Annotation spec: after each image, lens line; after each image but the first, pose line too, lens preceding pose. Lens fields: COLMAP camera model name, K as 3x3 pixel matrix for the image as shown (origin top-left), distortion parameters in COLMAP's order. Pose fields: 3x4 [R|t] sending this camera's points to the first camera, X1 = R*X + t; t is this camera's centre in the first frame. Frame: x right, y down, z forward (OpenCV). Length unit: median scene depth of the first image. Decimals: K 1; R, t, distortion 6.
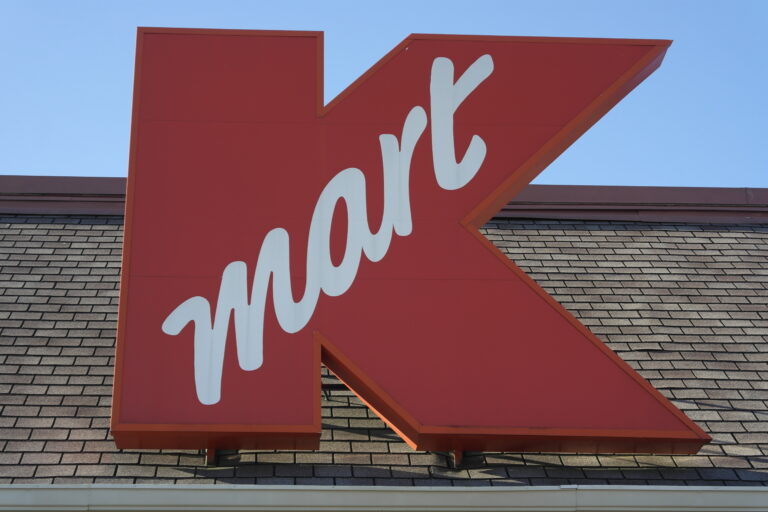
lens RADIAL K [[1599.7, 0, 384.0], [0, 1599.7, 256.0], [0, 0, 1]] dist [0.066514, 0.147726]
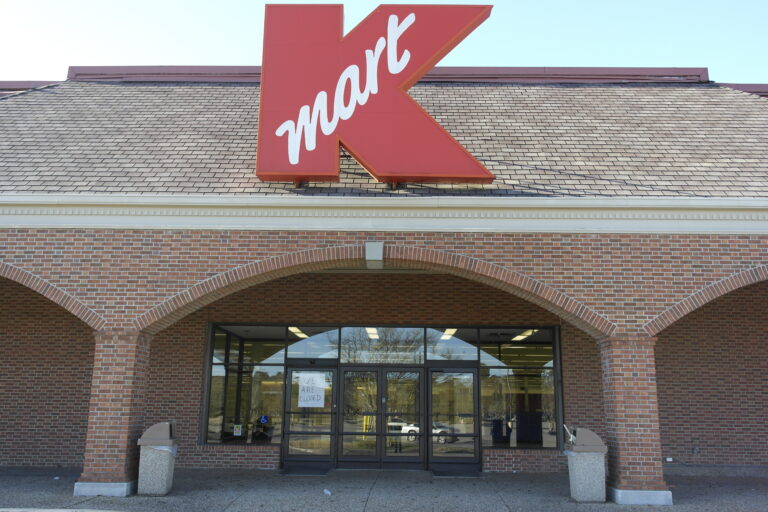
lens RADIAL K [[665.8, 0, 384.0], [0, 665.8, 256.0], [0, 0, 1]] dist [0.004998, 0.000667]
pose [[0.996497, 0.010693, -0.082940, 0.115132], [0.009715, 0.970274, 0.241814, -0.018333], [0.083060, -0.241772, 0.966771, -0.034237]]
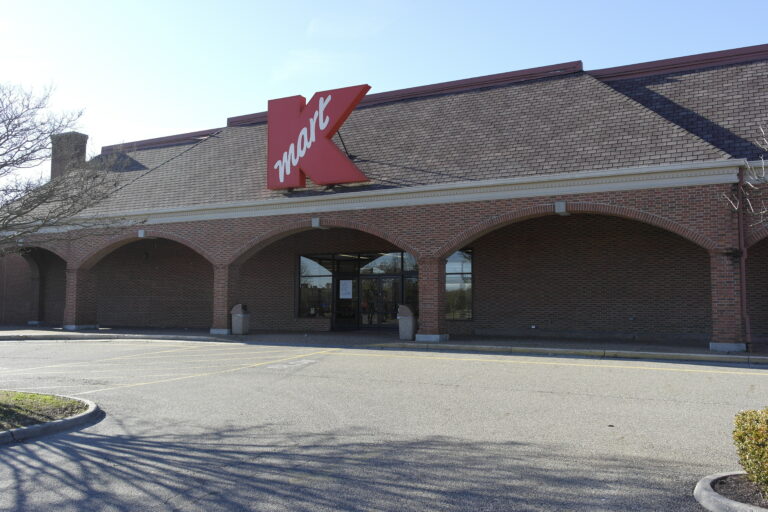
lens RADIAL K [[665.8, 0, 384.0], [0, 665.8, 256.0], [0, 0, 1]] dist [0.004998, 0.000667]
pose [[0.854618, -0.017121, -0.518975, 1.239778], [0.216937, 0.919825, 0.326895, -0.308912], [0.471769, -0.391955, 0.789813, -0.620828]]
